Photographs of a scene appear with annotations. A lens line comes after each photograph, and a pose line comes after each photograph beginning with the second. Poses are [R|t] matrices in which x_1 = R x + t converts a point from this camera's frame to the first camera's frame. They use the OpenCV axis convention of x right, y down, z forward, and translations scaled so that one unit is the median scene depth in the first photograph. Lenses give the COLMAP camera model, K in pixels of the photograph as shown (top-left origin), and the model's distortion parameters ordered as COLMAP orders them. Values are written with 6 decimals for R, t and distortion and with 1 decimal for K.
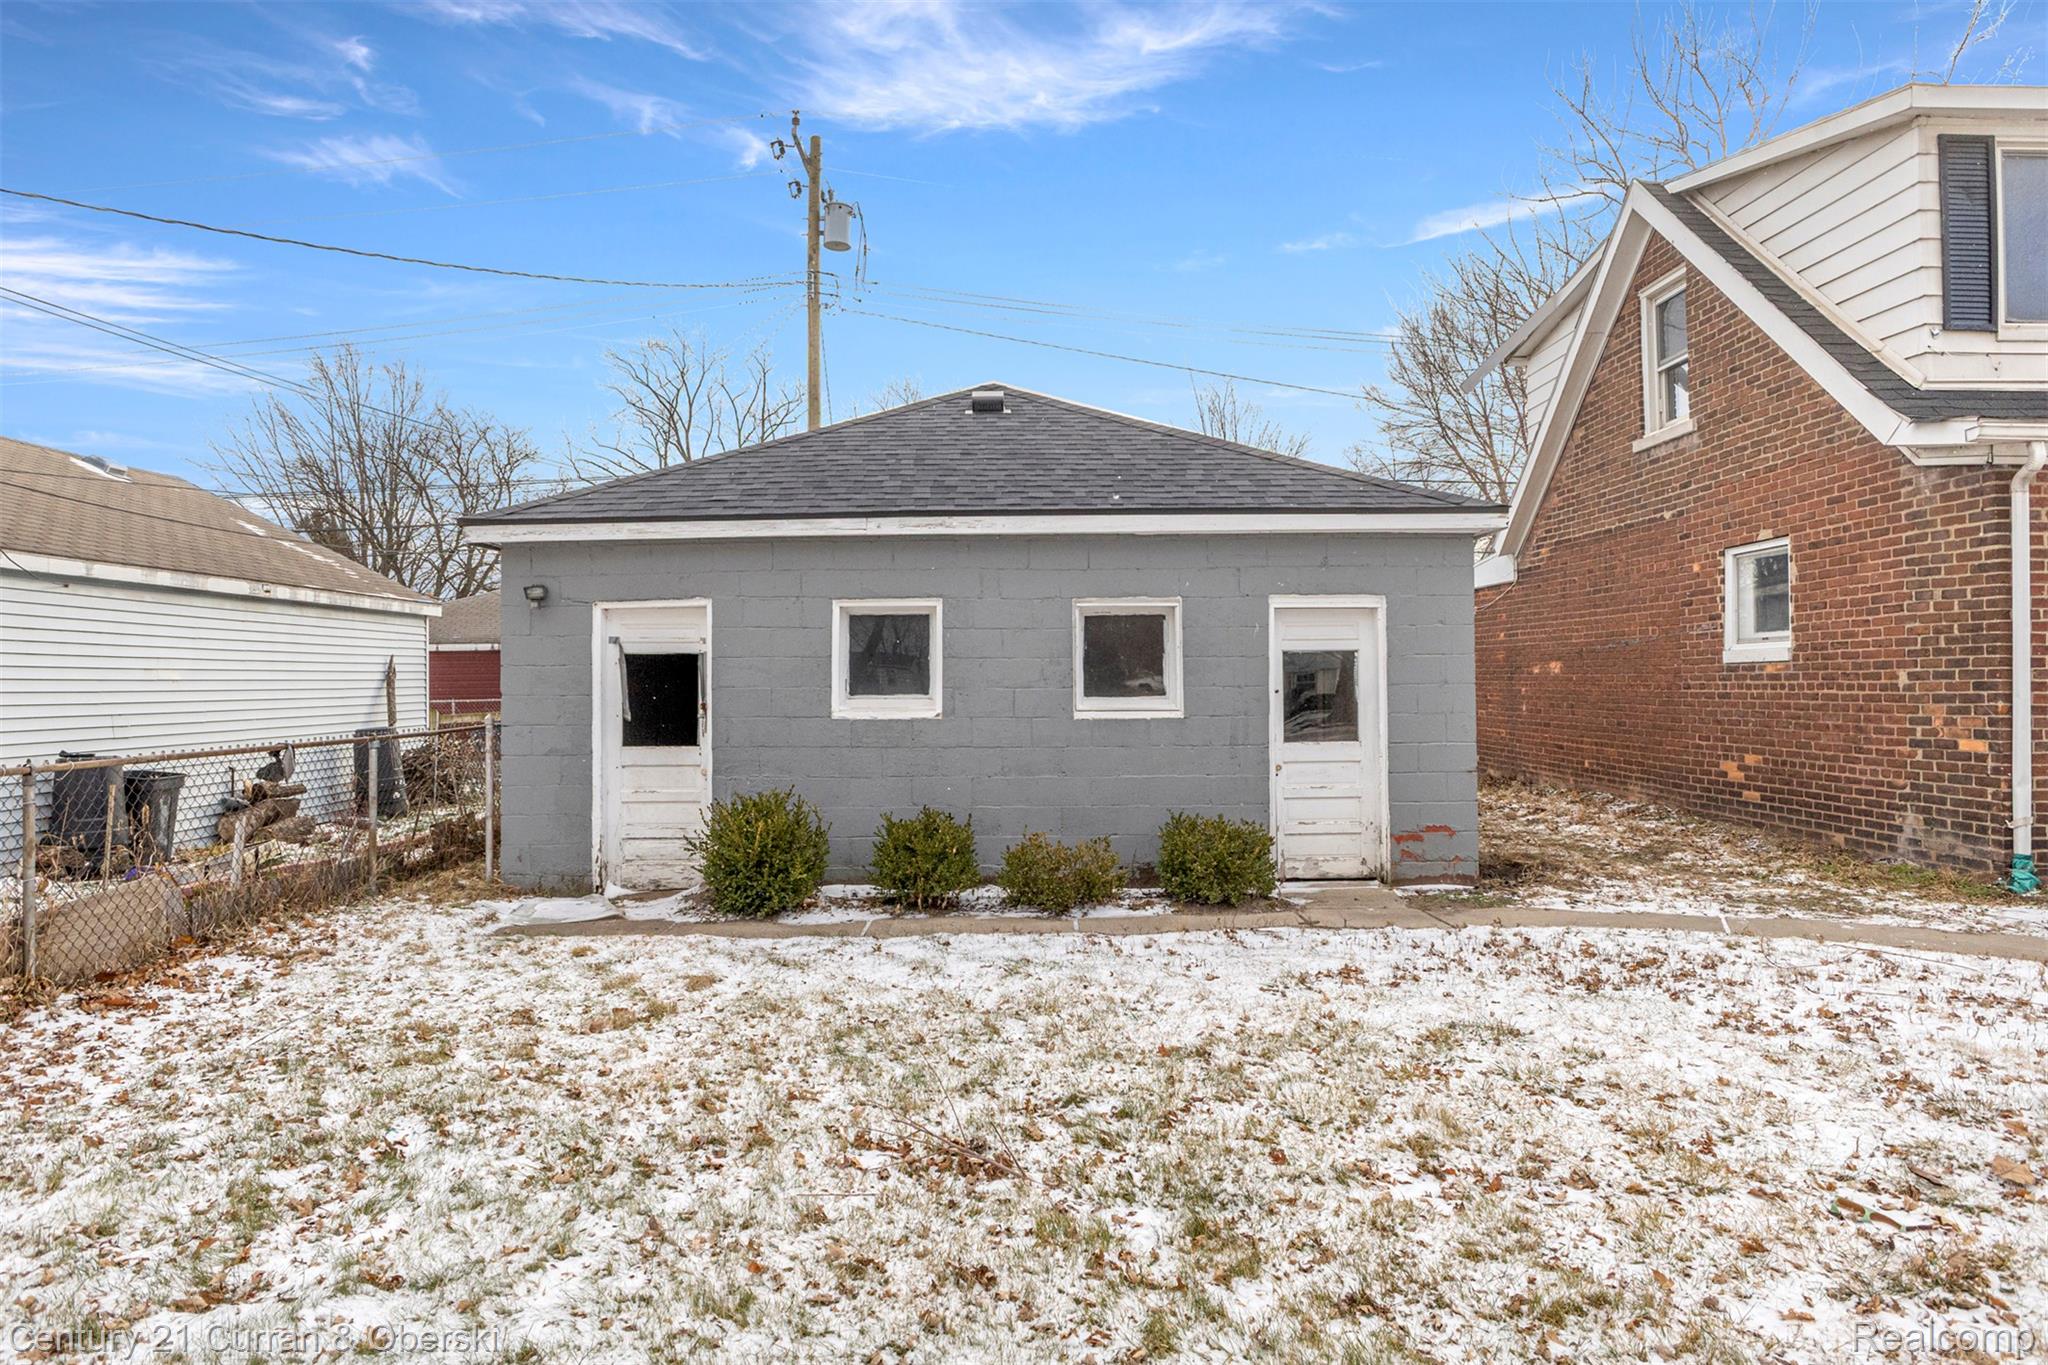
lens RADIAL K [[1160.4, 0, 1017.1], [0, 1160.4, 670.0], [0, 0, 1]] dist [-0.001080, -0.002241]
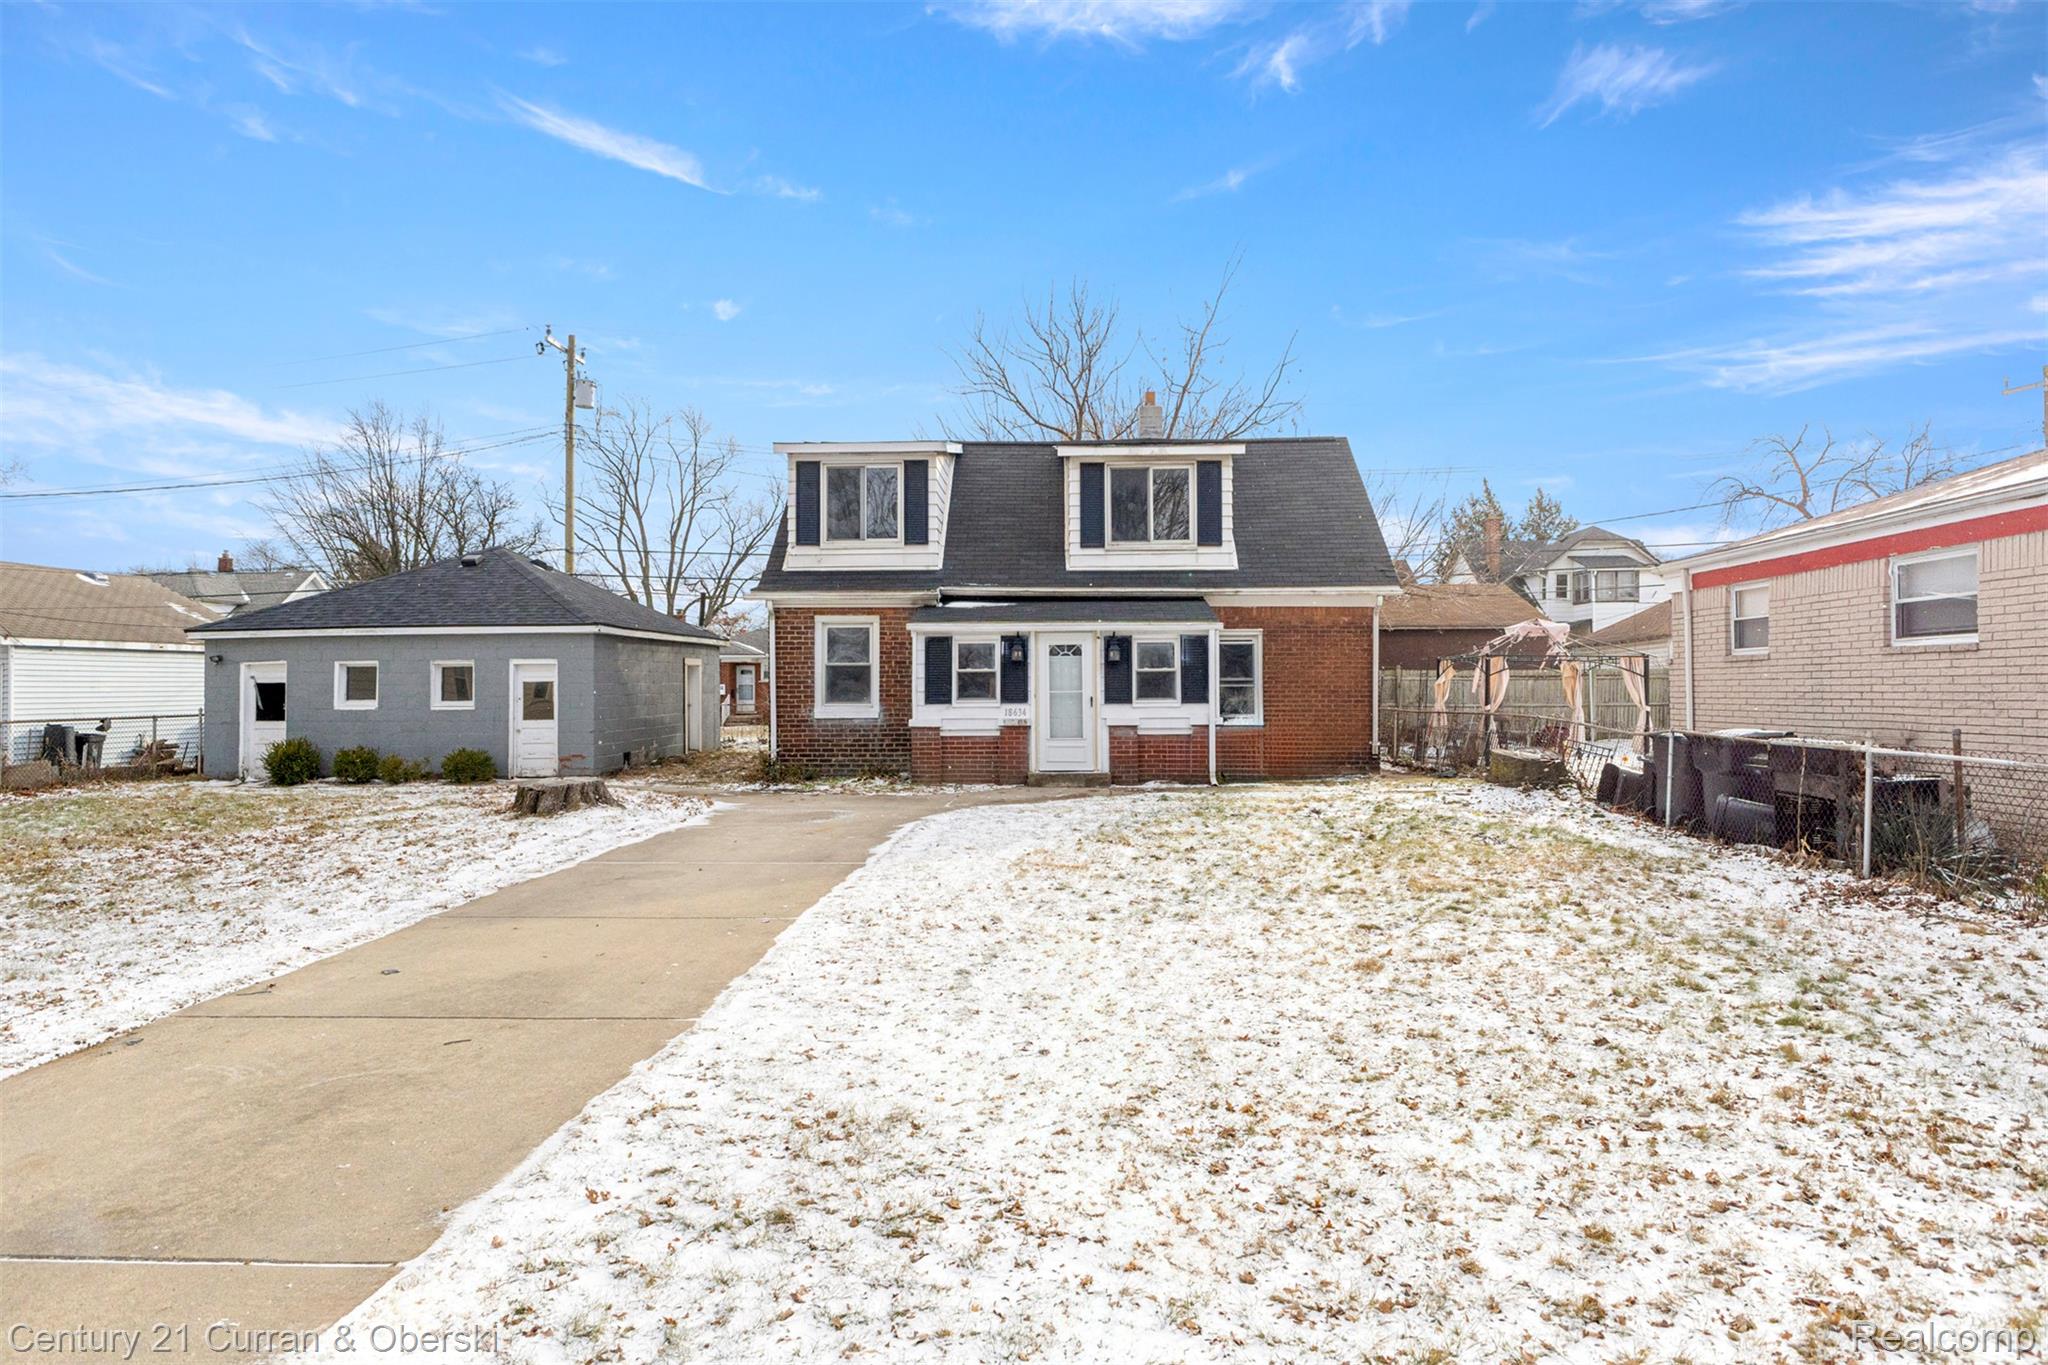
lens RADIAL K [[1155.9, 0, 1027.8], [0, 1155.9, 667.5], [0, 0, 1]] dist [0.003885, 0.000996]
pose [[0.997940, -0.000644, -0.064145, 1.416358], [0.000246, 0.999981, -0.006211, -0.030576], [0.064148, 0.006182, 0.997921, -1.305236]]
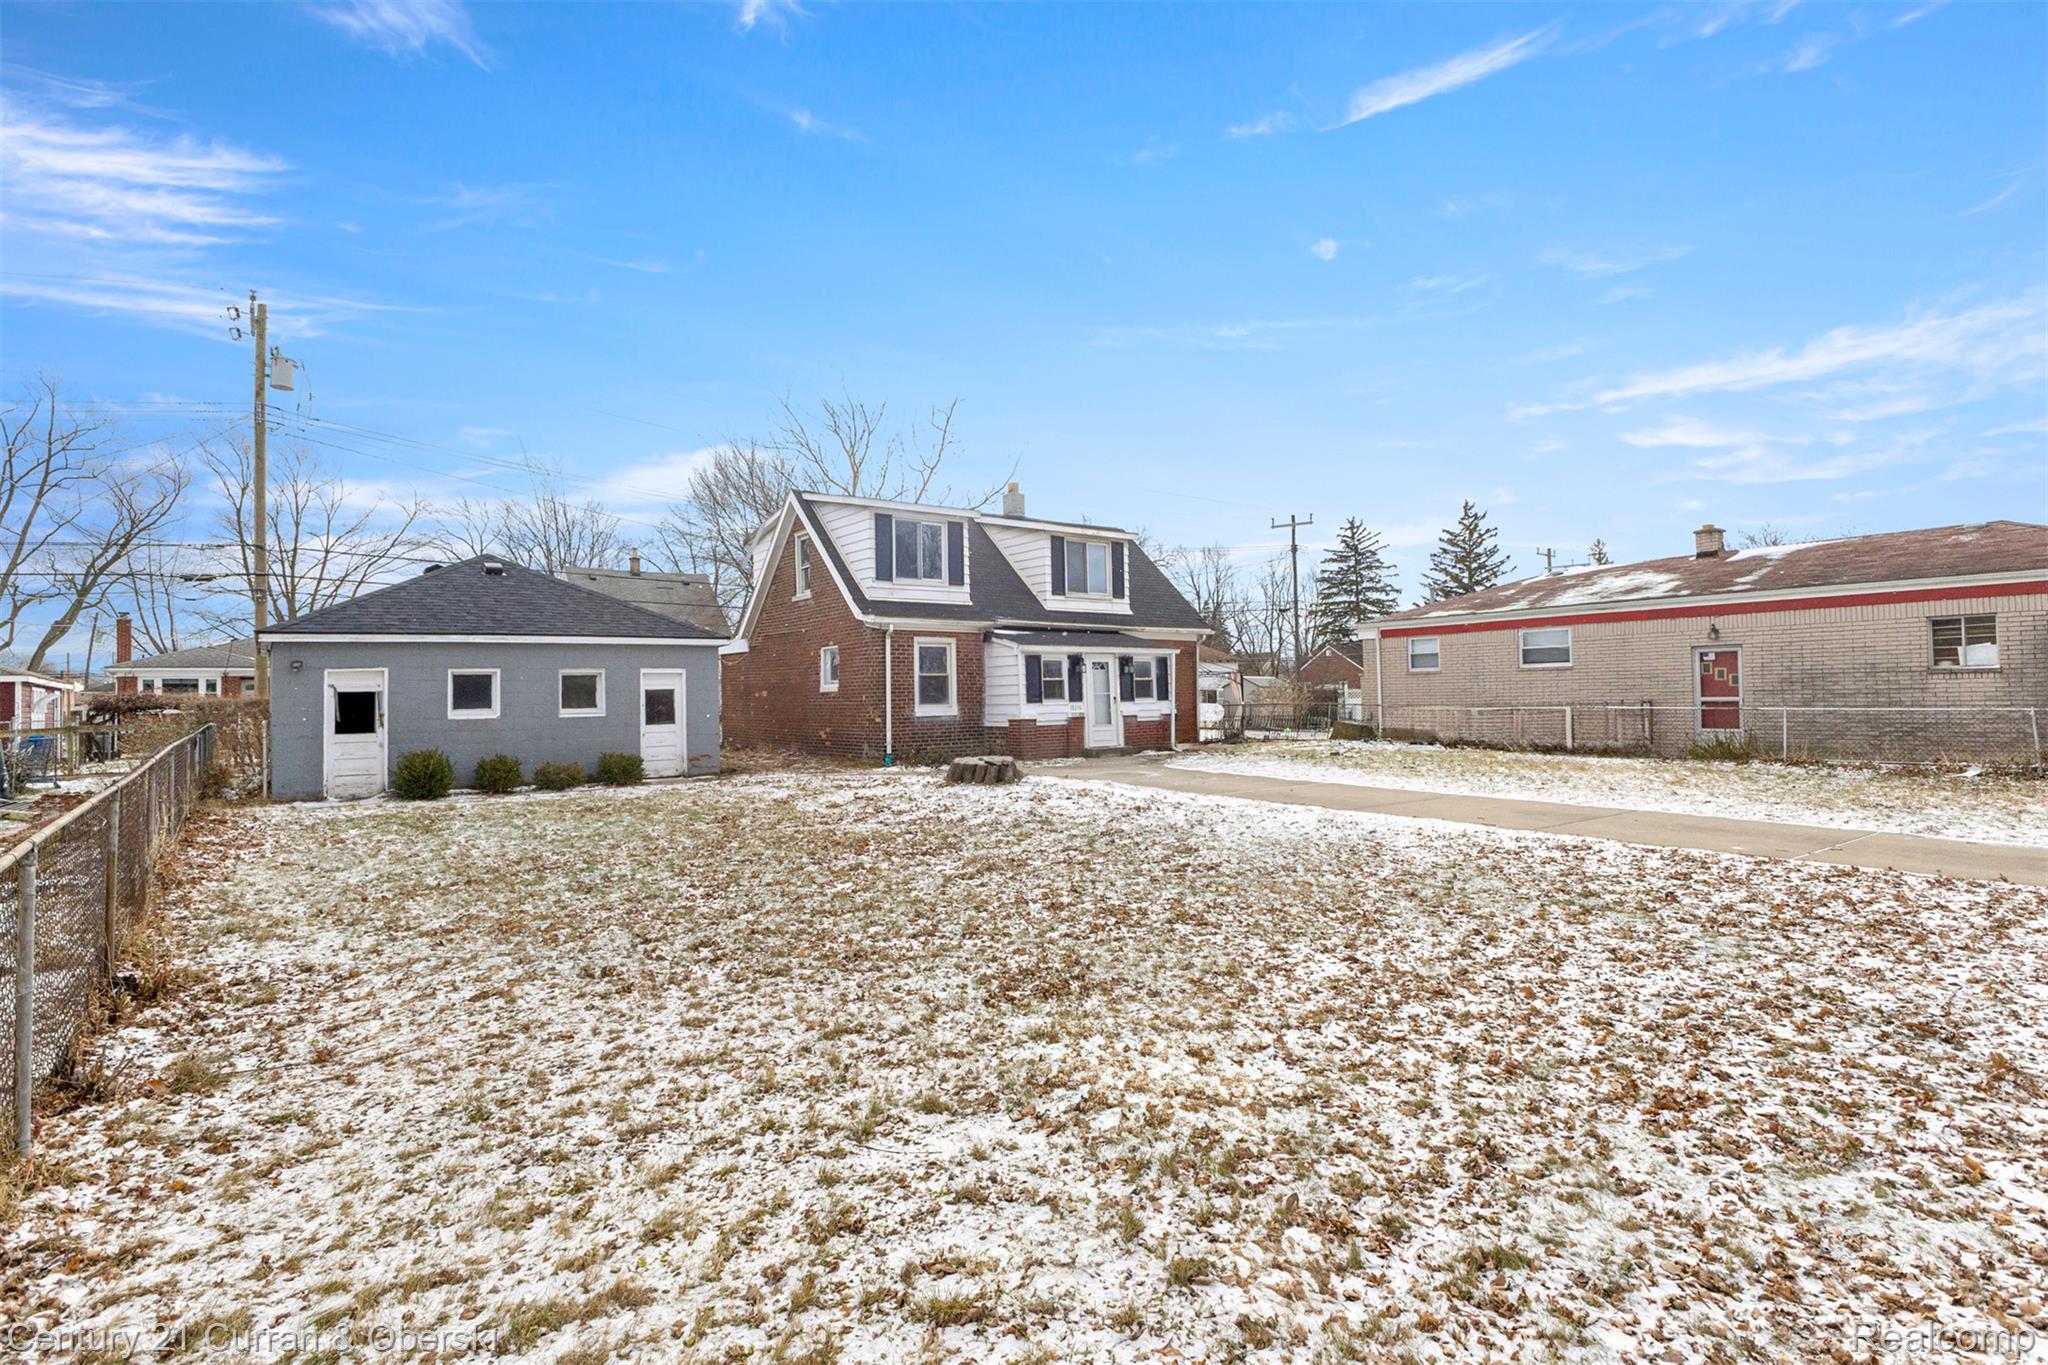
lens RADIAL K [[1018.9, 0, 1027.3], [0, 1018.9, 672.5], [0, 0, 1]] dist [0.002312, 0.000698]
pose [[0.806222, 0.005344, 0.591589, -0.420466], [0.005441, 0.999850, -0.016448, -0.012414], [-0.591588, 0.016480, 0.806072, -1.308920]]
